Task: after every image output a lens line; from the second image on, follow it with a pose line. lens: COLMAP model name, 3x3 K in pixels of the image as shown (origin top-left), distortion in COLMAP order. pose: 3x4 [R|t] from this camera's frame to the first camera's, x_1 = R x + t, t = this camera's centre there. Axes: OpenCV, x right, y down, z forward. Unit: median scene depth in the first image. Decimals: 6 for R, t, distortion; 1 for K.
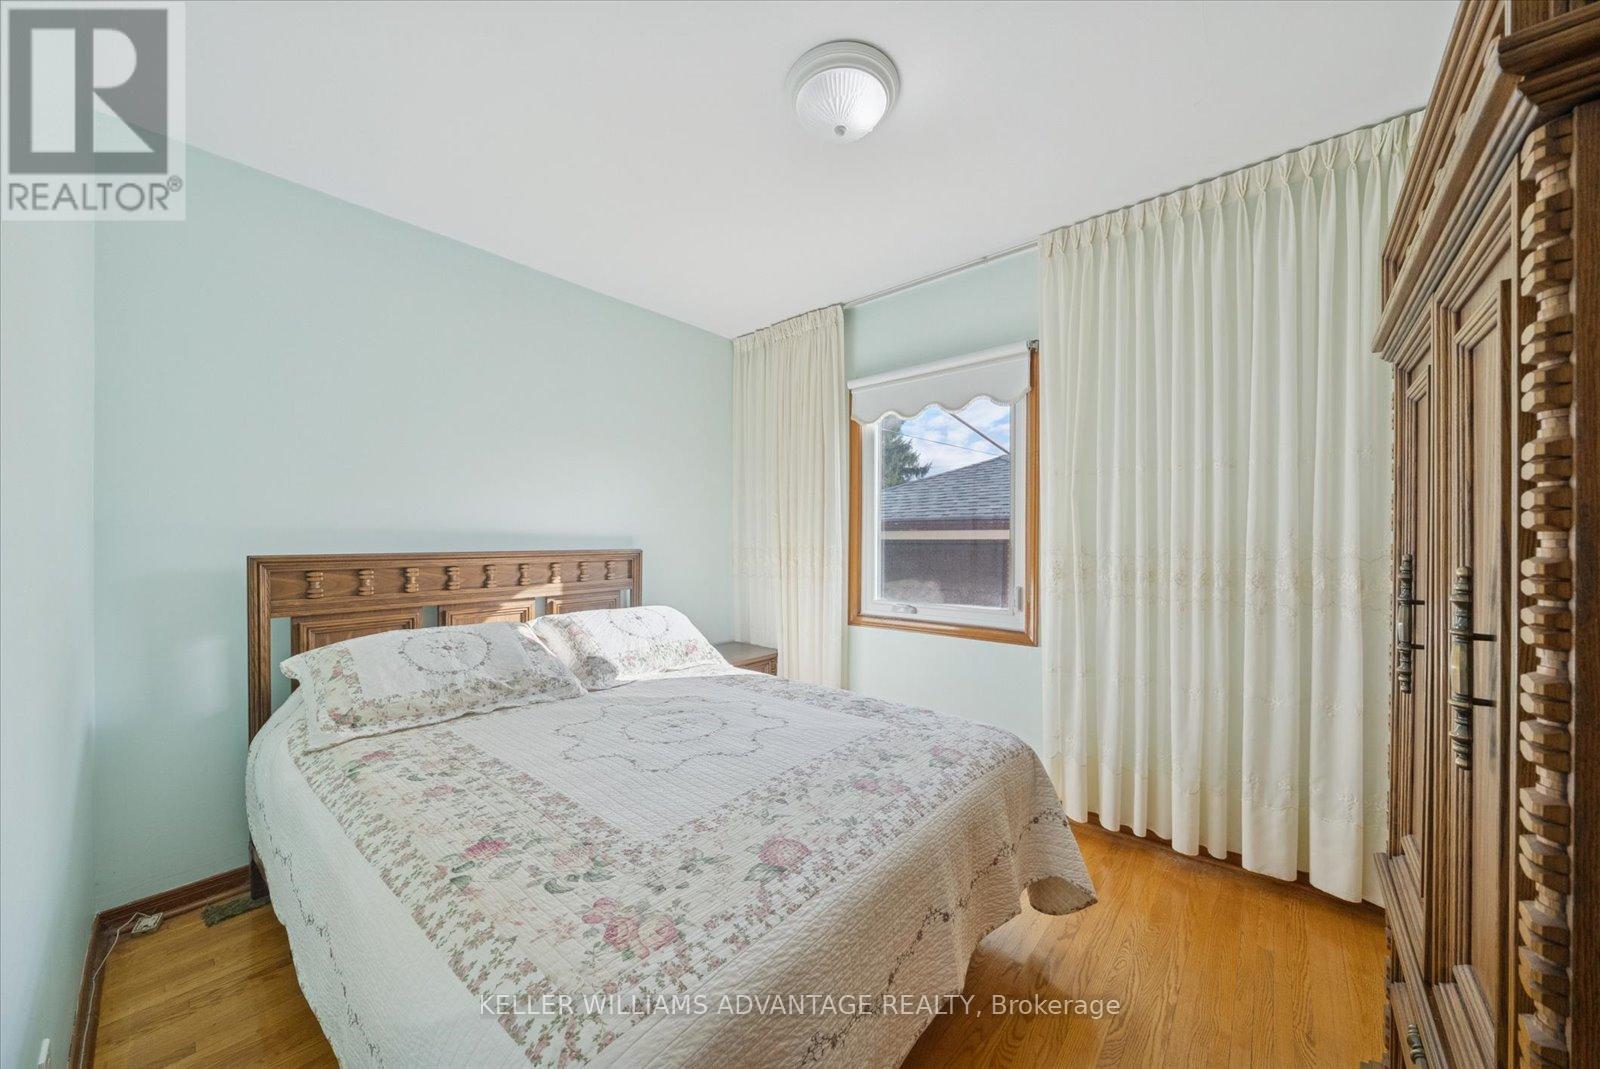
lens RADIAL K [[559.2, 0, 798.9], [0, 559.2, 542.8], [0, 0, 1]] dist [-0.002537, -0.000019]
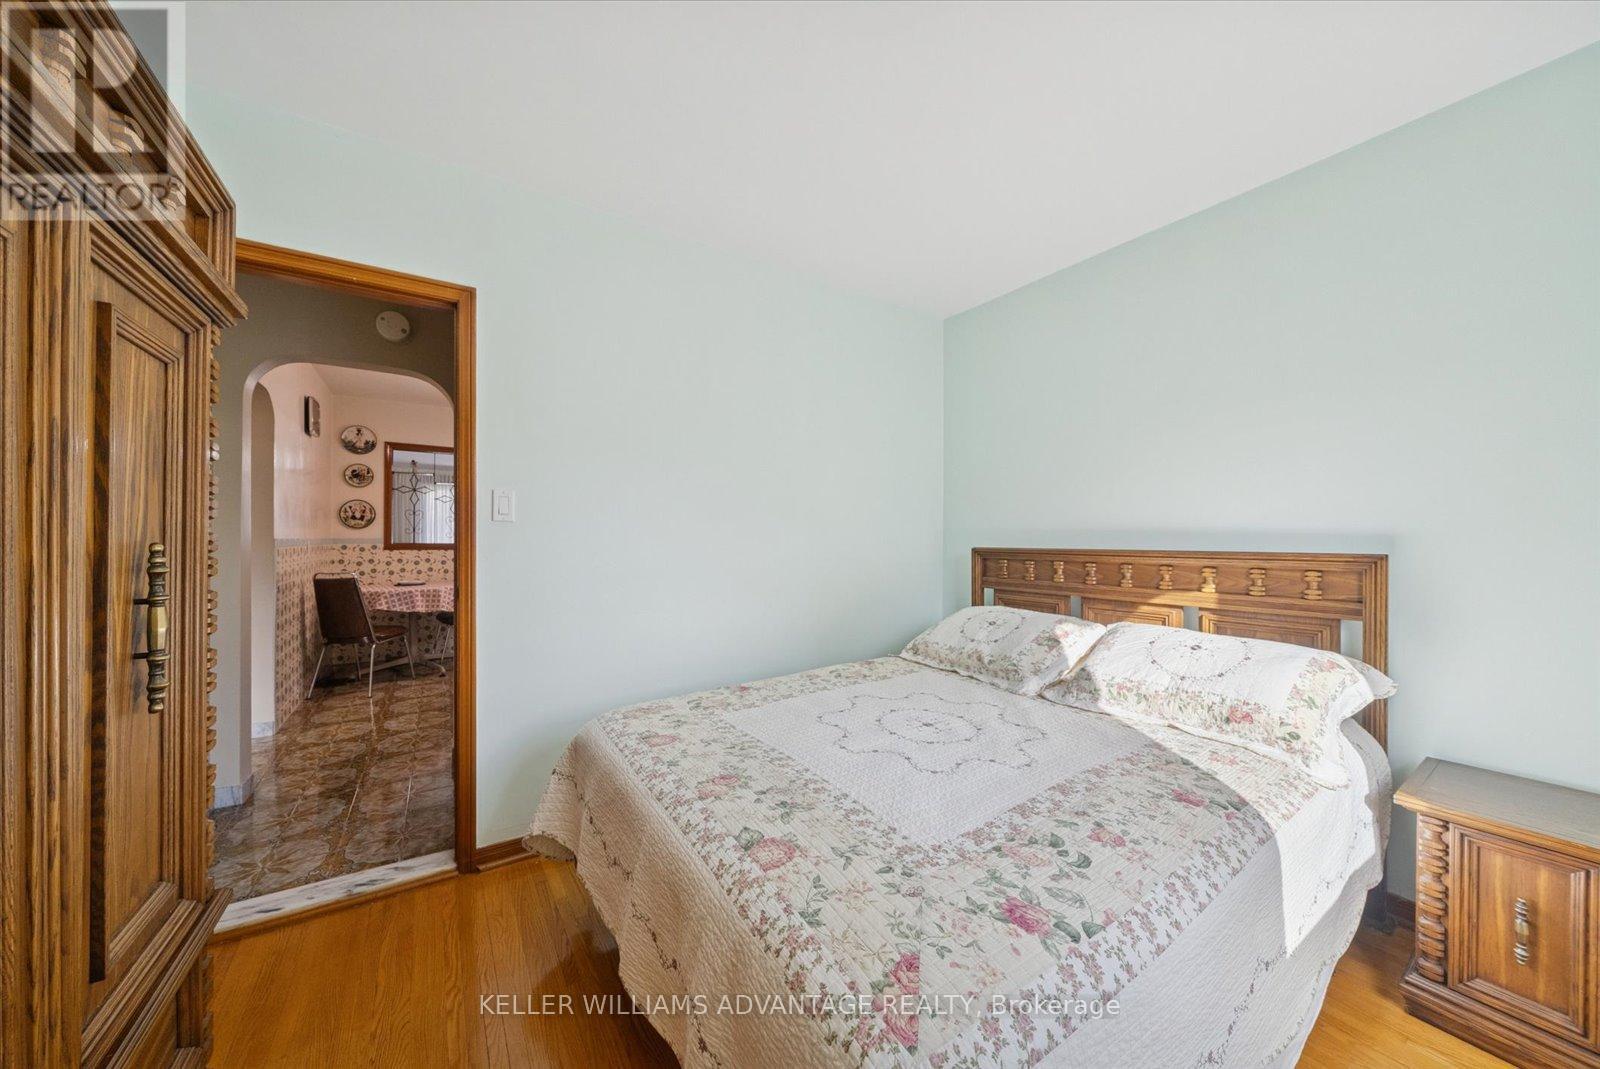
lens RADIAL K [[559.2, 0, 798.9], [0, 559.2, 542.8], [0, 0, 1]] dist [-0.002537, -0.000019]
pose [[-0.287349, 0.001648, -0.957824, 0.714119], [-0.012660, 0.999905, 0.005519, 0.006922], [0.957742, 0.013712, -0.287301, 0.976116]]
